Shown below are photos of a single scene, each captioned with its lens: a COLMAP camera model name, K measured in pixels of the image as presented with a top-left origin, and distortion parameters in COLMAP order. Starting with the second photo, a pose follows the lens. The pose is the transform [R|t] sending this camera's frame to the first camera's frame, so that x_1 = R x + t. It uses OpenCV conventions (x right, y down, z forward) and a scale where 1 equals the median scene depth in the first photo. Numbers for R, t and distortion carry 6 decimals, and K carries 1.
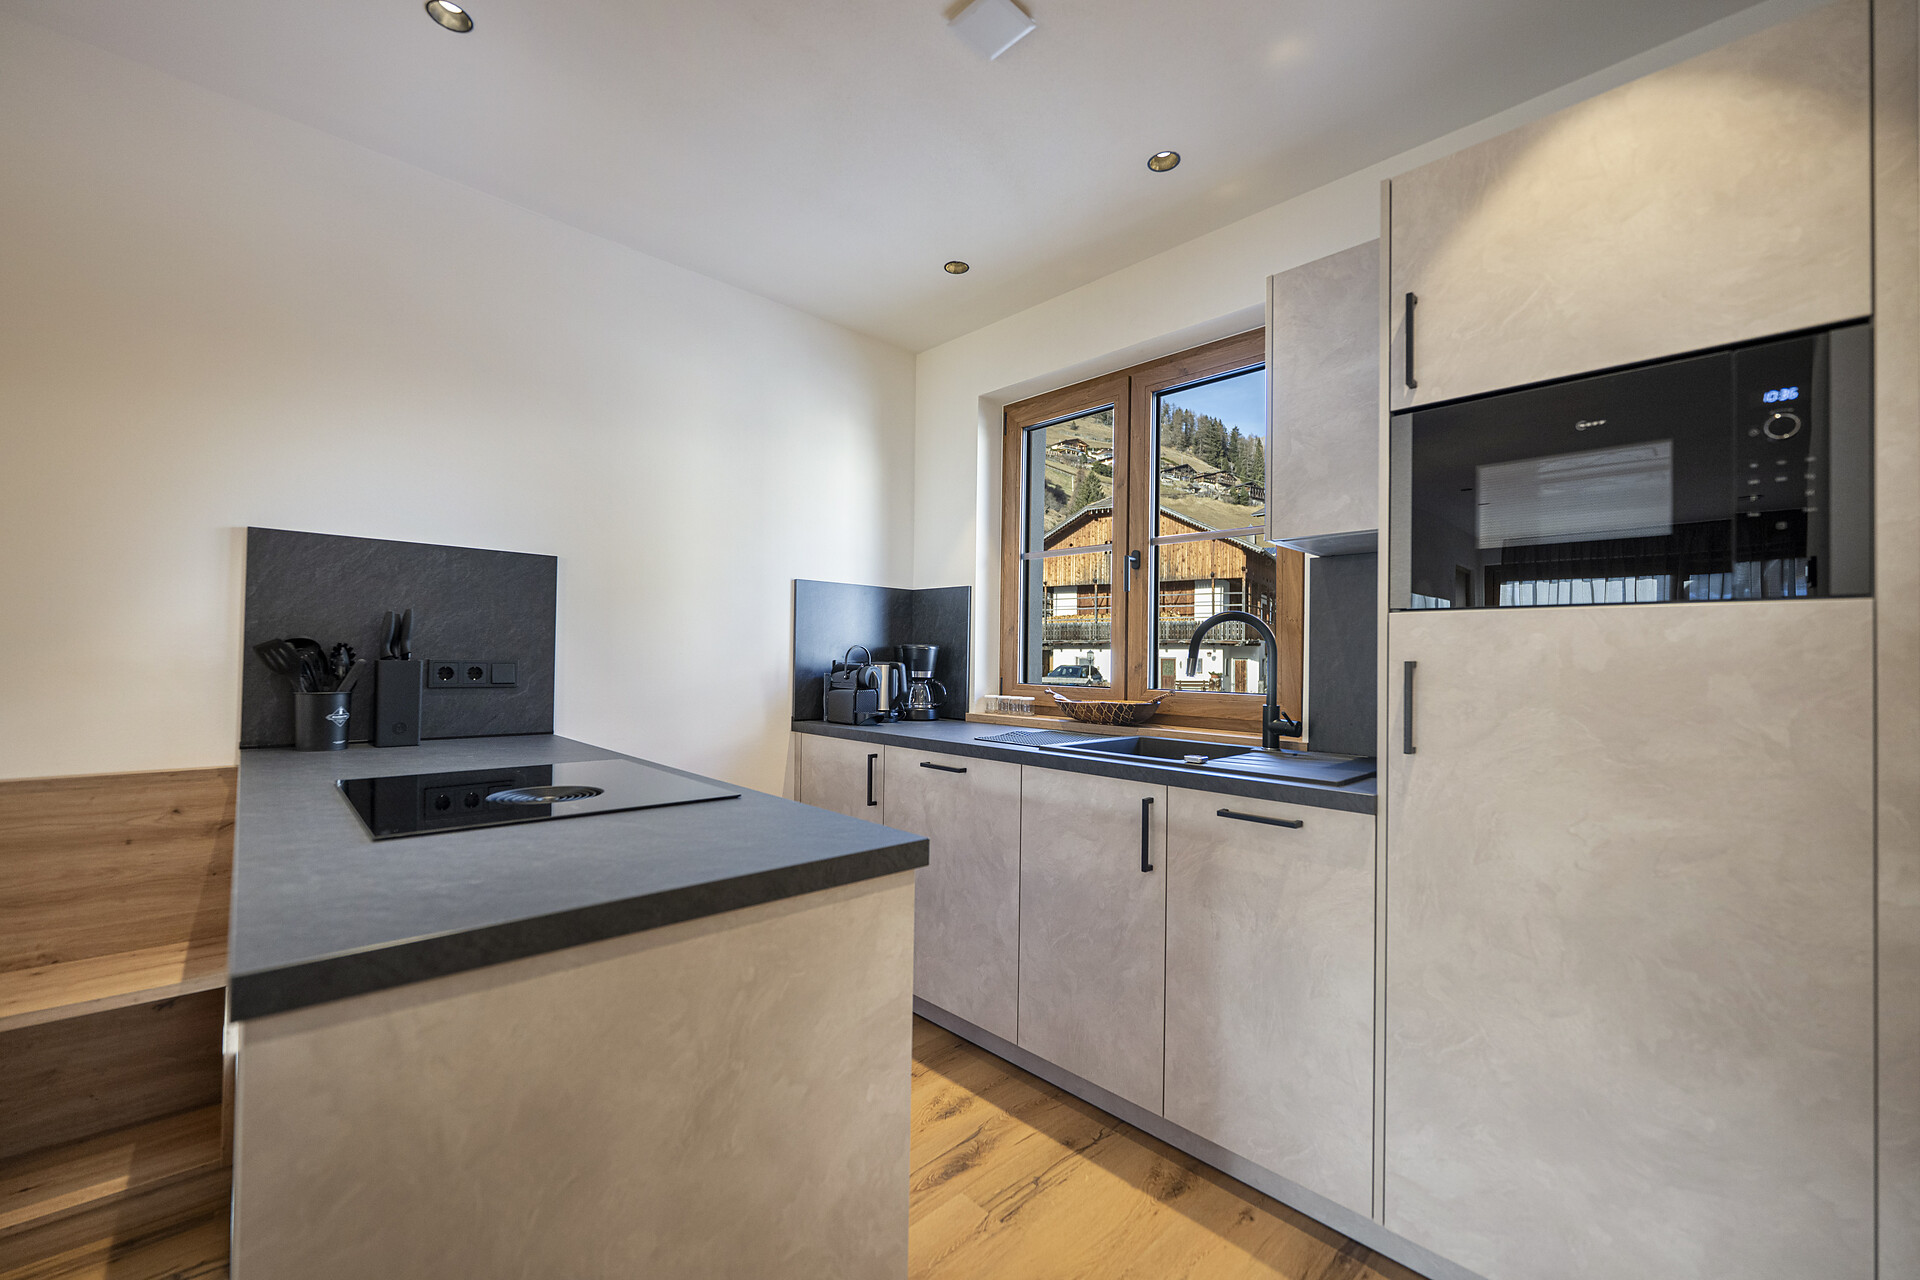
lens RADIAL K [[757.2, 0, 950.3], [0, 757.2, 648.7], [0, 0, 1]] dist [-0.002904, -0.000155]
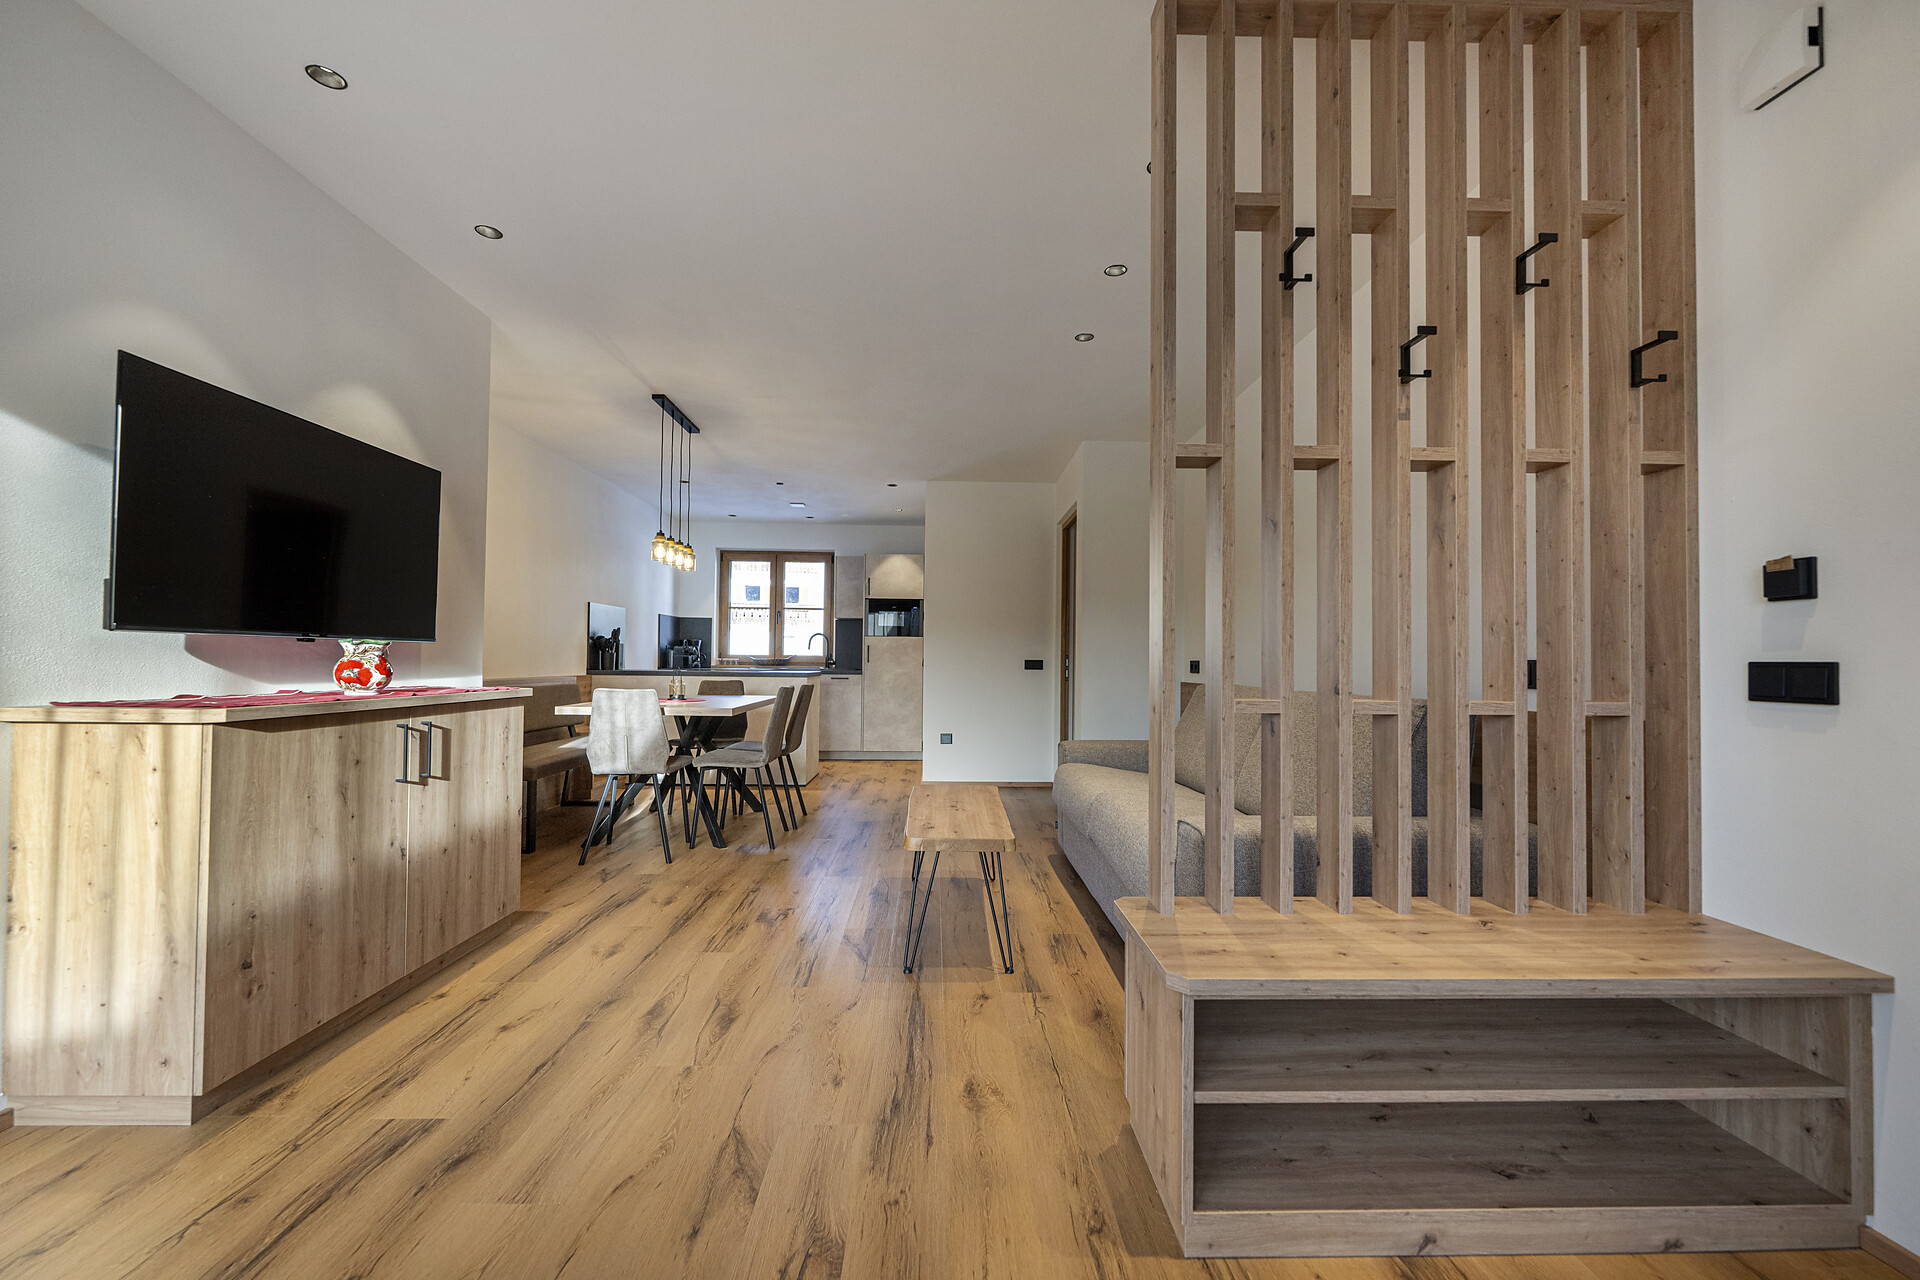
lens RADIAL K [[757.2, 0, 953.9], [0, 757.2, 643.1], [0, 0, 1]] dist [-0.002904, -0.000155]
pose [[0.665108, 0.009589, 0.746686, -2.729956], [-0.012225, 0.999923, -0.001952, 0.002867], [-0.746647, -0.007830, 0.665174, -2.761020]]
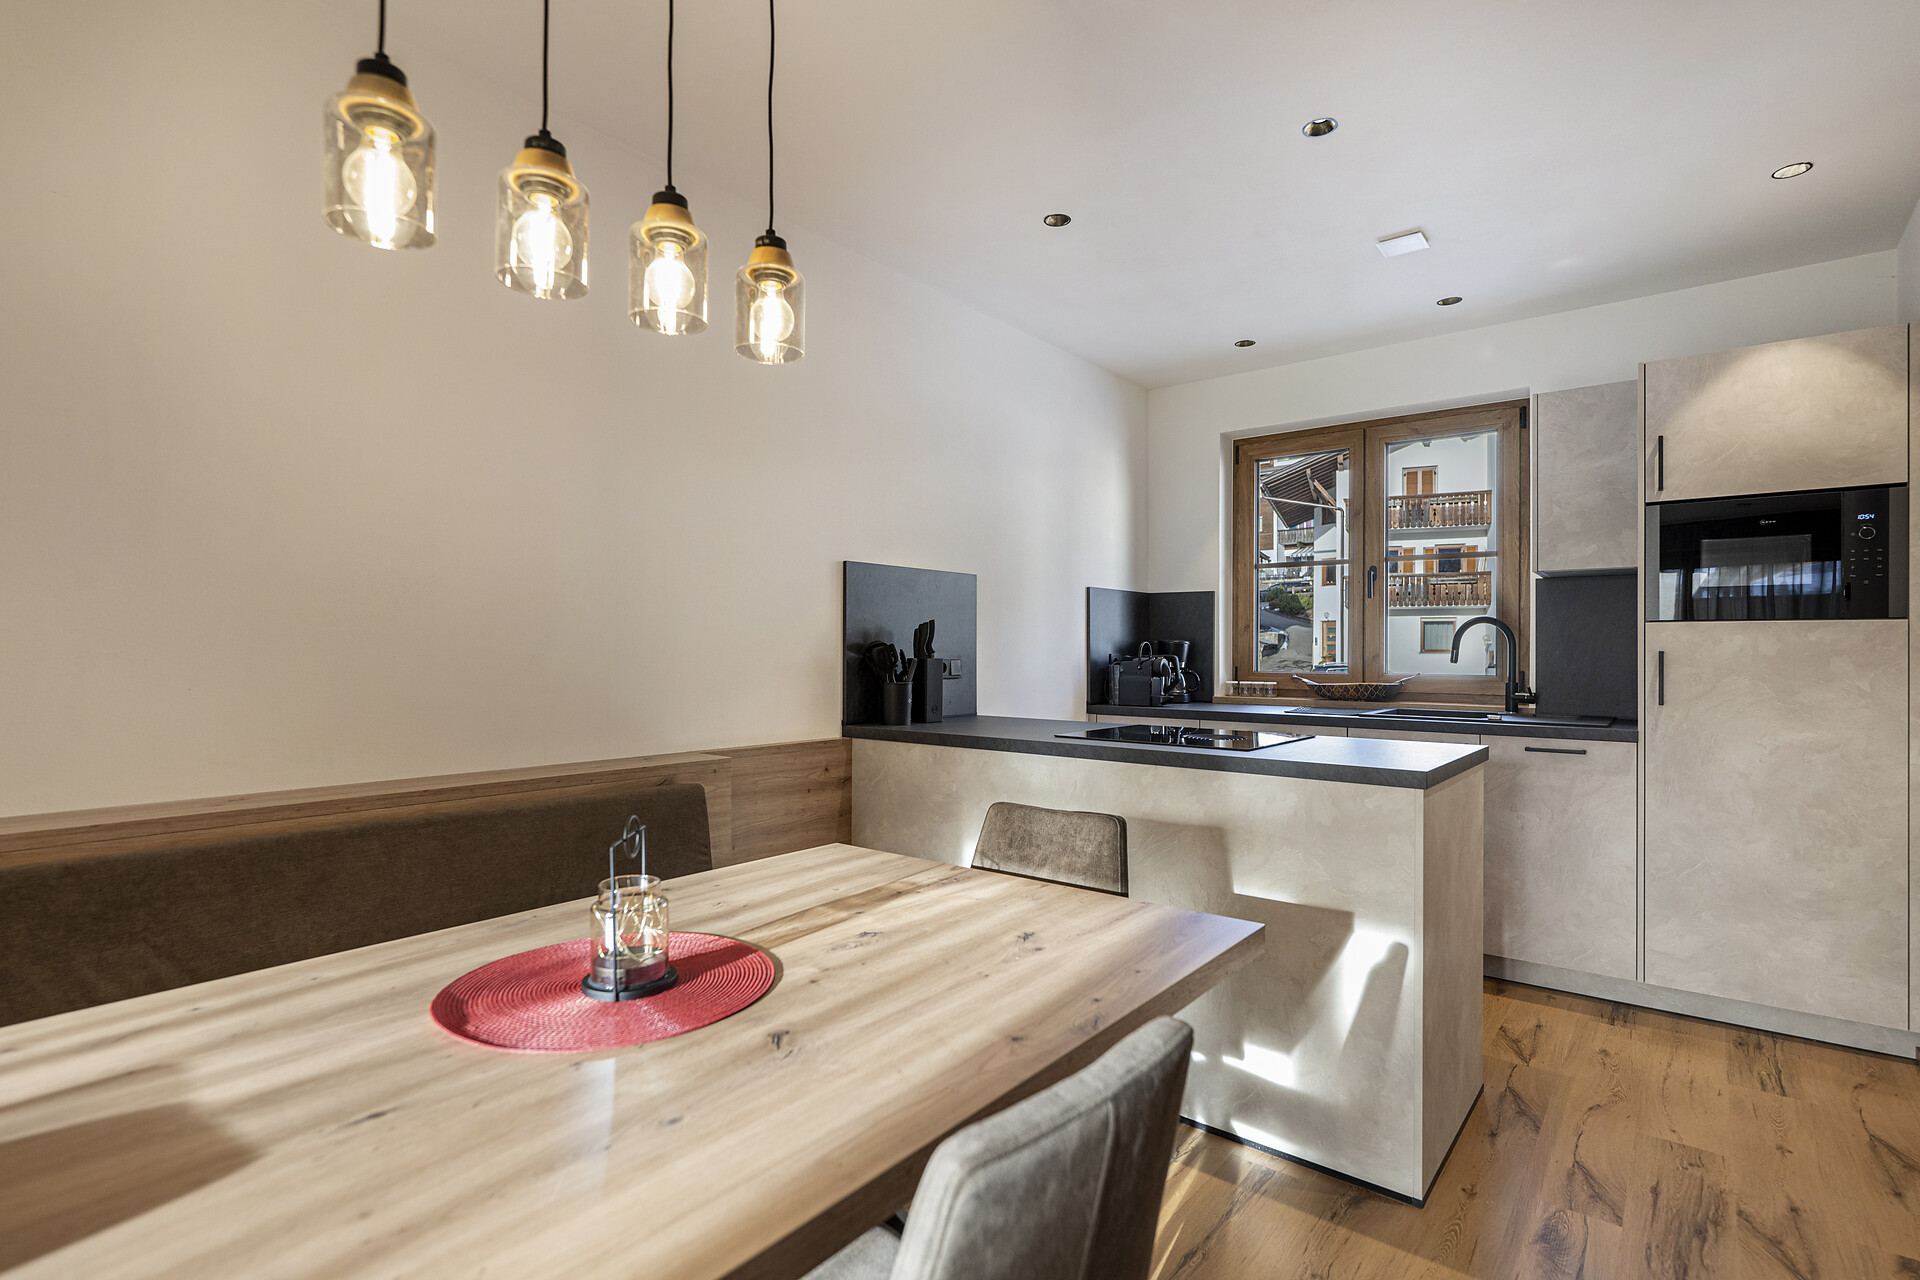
lens RADIAL K [[911.6, 0, 951.0], [0, 911.6, 648.4], [0, 0, 1]] dist [-0.000271, -0.000319]
pose [[0.991521, -0.010894, 0.129488, -1.122932], [0.009172, 0.999861, 0.013887, -0.029851], [-0.129621, -0.012582, 0.991484, -0.751747]]
